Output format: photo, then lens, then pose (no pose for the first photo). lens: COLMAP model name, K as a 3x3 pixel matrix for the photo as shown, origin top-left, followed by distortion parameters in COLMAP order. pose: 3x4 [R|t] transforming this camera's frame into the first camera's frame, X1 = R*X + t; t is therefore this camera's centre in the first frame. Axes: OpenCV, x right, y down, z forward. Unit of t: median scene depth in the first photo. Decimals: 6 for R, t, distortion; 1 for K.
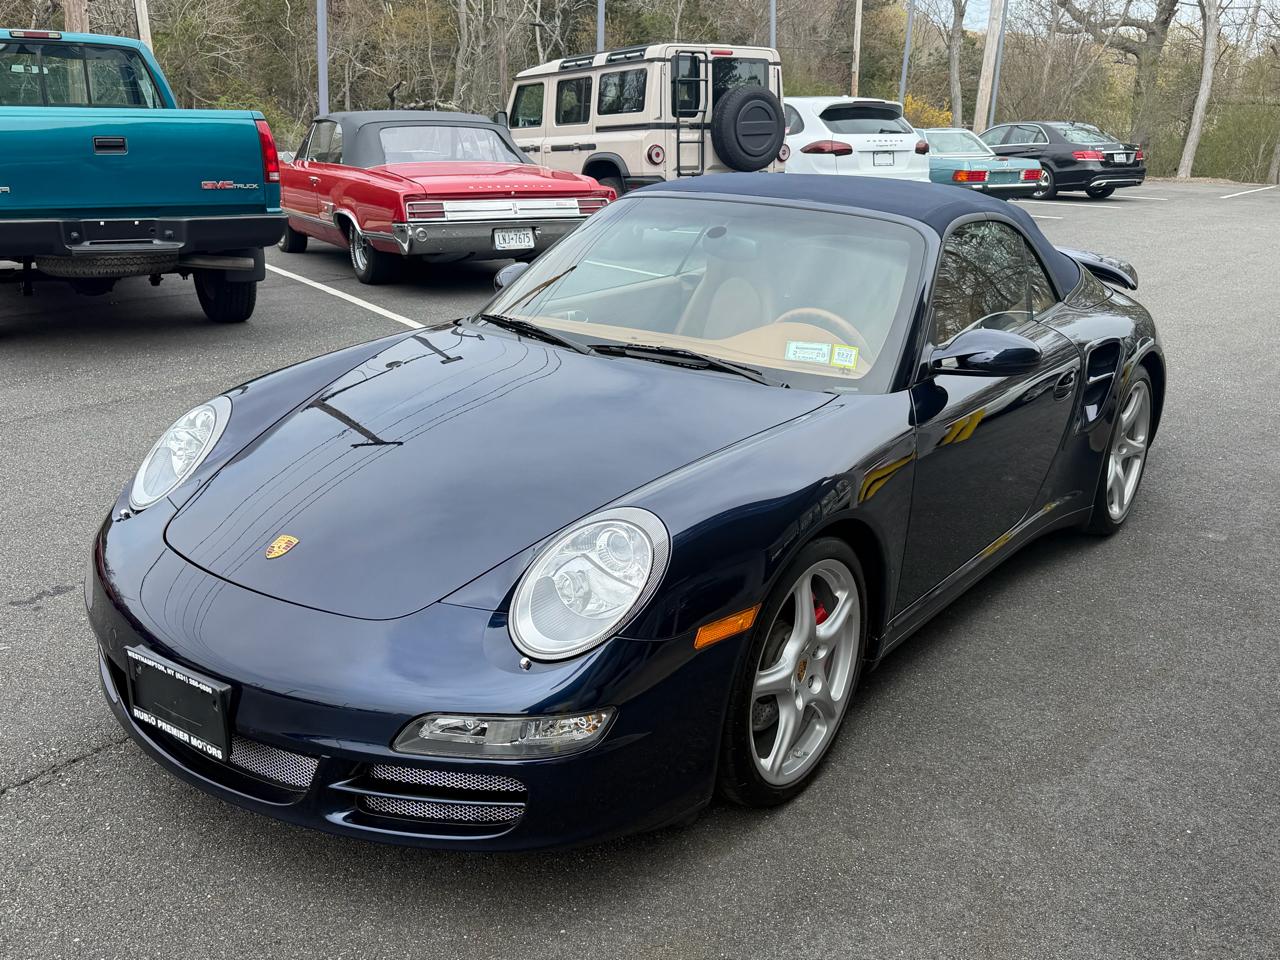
lens RADIAL K [[1155.8, 0, 640.0], [0, 1155.8, 480.0], [0, 0, 1]] dist [0.138182, -0.263358]
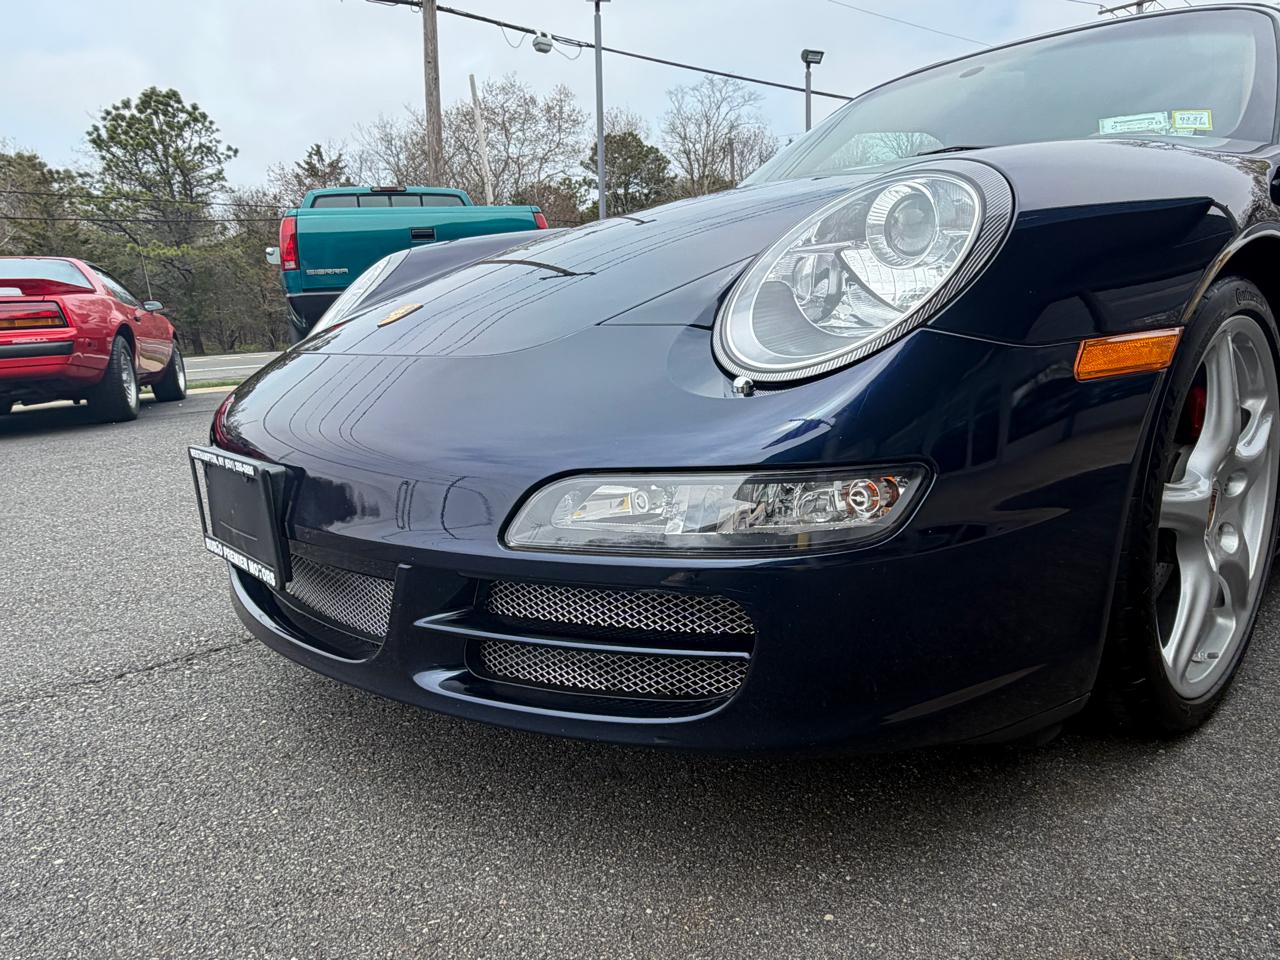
lens RADIAL K [[853.0, 0, 642.5], [0, 853.0, 484.1], [0, 0, 1]] dist [0.002808, -0.003809]
pose [[0.971942, -0.028745, -0.233459, -0.046214], [0.005783, 0.995125, -0.098452, 0.202515], [0.235151, 0.094339, 0.967370, 0.524262]]
